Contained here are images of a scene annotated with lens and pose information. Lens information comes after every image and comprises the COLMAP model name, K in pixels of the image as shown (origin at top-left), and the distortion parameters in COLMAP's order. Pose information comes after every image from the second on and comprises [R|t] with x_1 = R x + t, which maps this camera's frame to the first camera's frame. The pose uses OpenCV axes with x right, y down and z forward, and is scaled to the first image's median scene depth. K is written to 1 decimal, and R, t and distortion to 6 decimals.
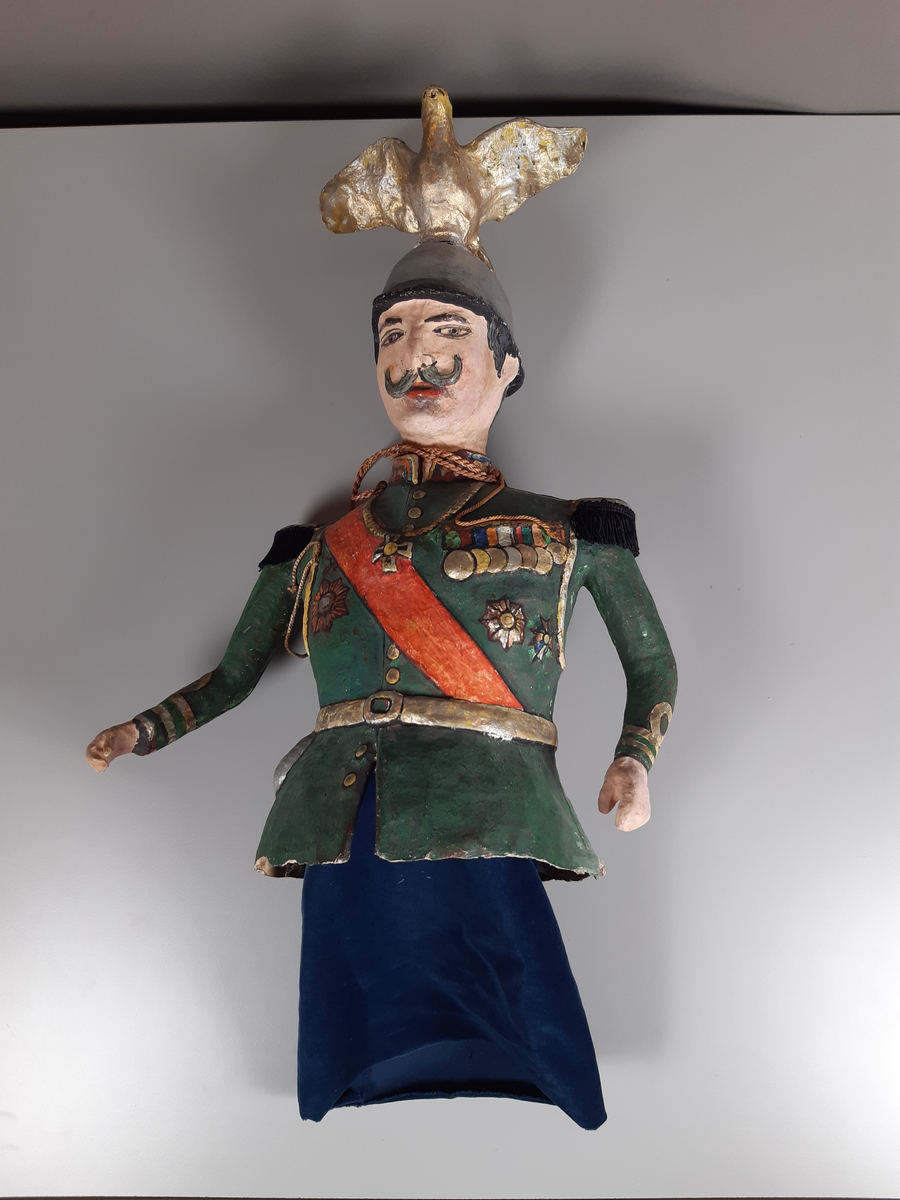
lens RADIAL K [[907.4, 0, 450.0], [0, 907.4, 600.0], [0, 0, 1]] dist [-0.000165, -0.000258]
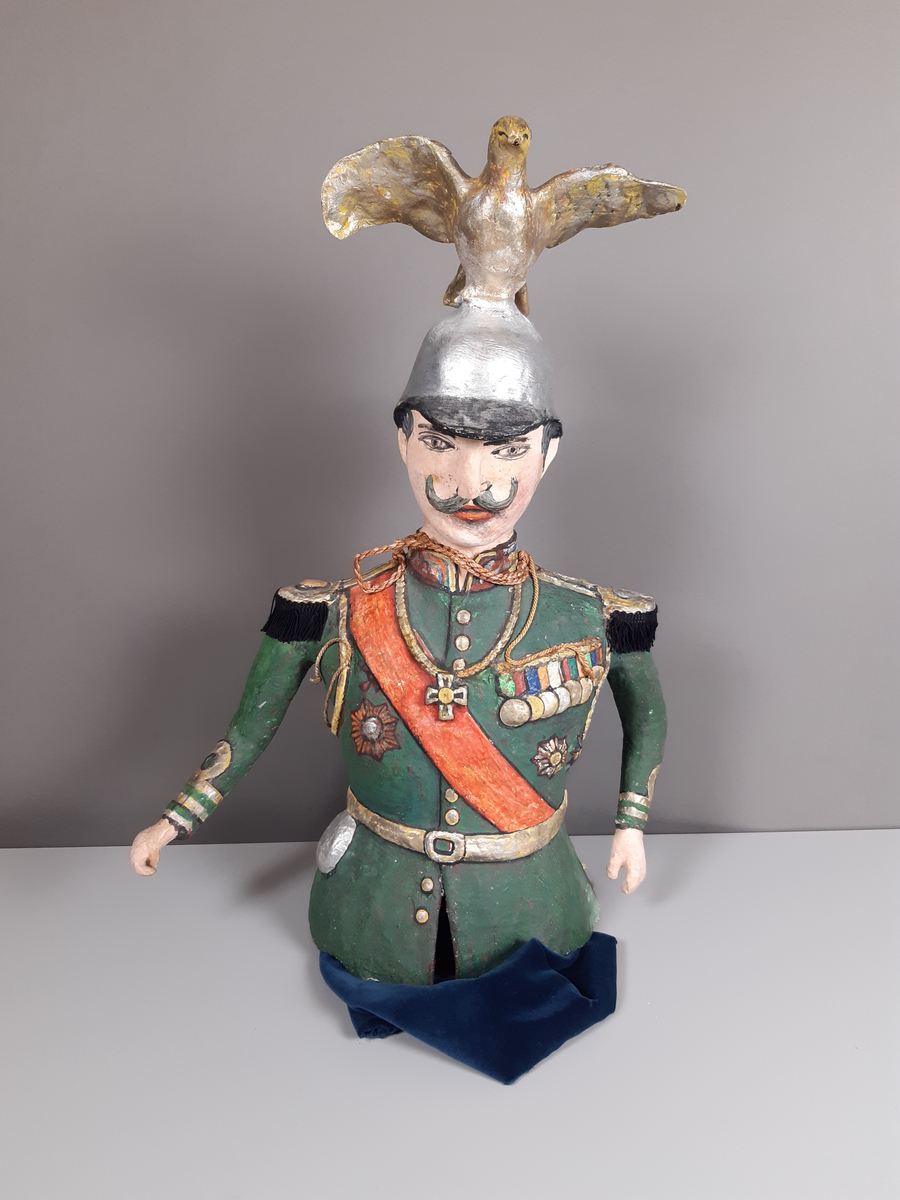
lens RADIAL K [[907.4, 0, 450.0], [0, 907.4, 600.0], [0, 0, 1]] dist [-0.000165, -0.000258]
pose [[0.968350, -0.058814, 0.242567, -0.303348], [-0.065588, 0.877727, 0.474652, -0.635515], [-0.240824, -0.475538, 0.846089, 0.207653]]
